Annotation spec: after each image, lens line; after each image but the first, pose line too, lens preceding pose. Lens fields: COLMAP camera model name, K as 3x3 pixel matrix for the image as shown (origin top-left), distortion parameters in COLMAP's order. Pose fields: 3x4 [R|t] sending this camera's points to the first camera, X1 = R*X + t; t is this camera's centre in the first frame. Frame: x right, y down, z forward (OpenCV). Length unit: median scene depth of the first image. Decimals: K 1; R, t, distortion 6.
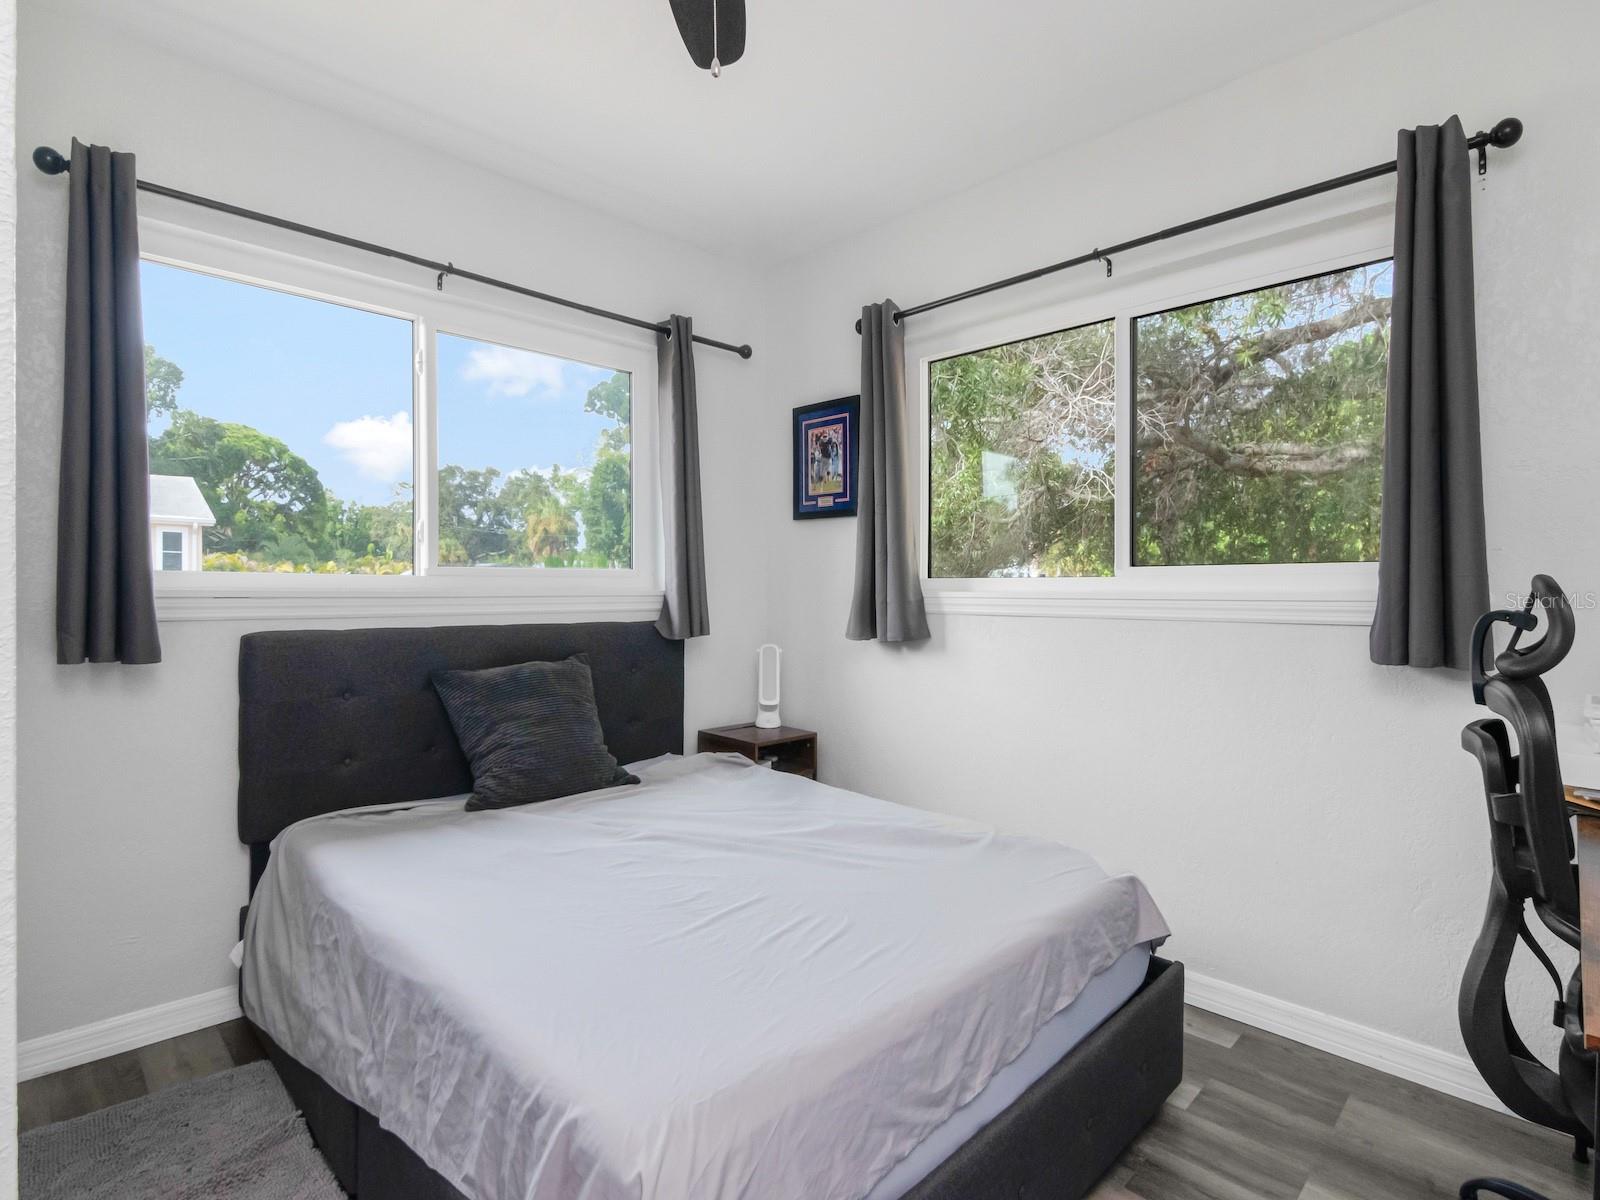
lens RADIAL K [[794.7, 0, 847.9], [0, 794.7, 577.9], [0, 0, 1]] dist [0.001093, -0.008221]
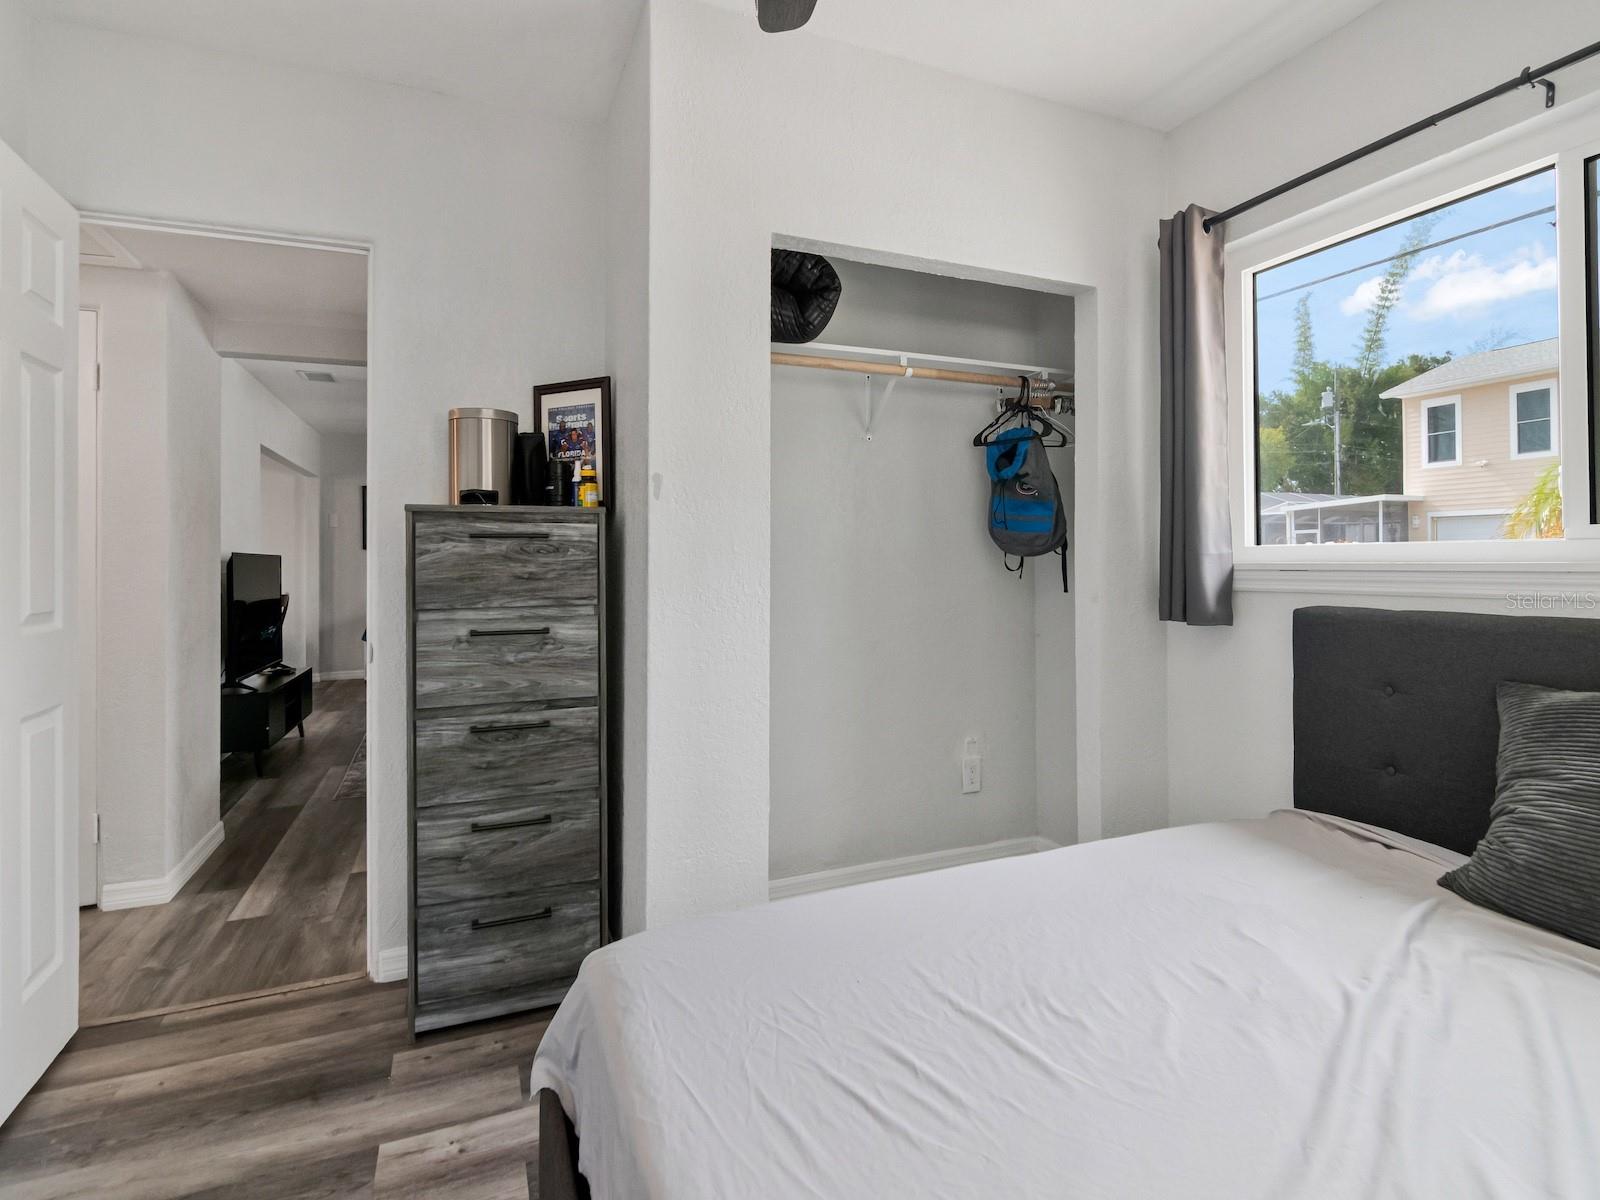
lens RADIAL K [[794.7, 0, 791.0], [0, 794.7, 597.9], [0, 0, 1]] dist [0.001093, -0.008221]
pose [[-0.413595, 0.031861, -0.909903, 0.471530], [0.016556, 0.999485, 0.027472, 0.025691], [0.910311, -0.003702, -0.413909, 1.001503]]
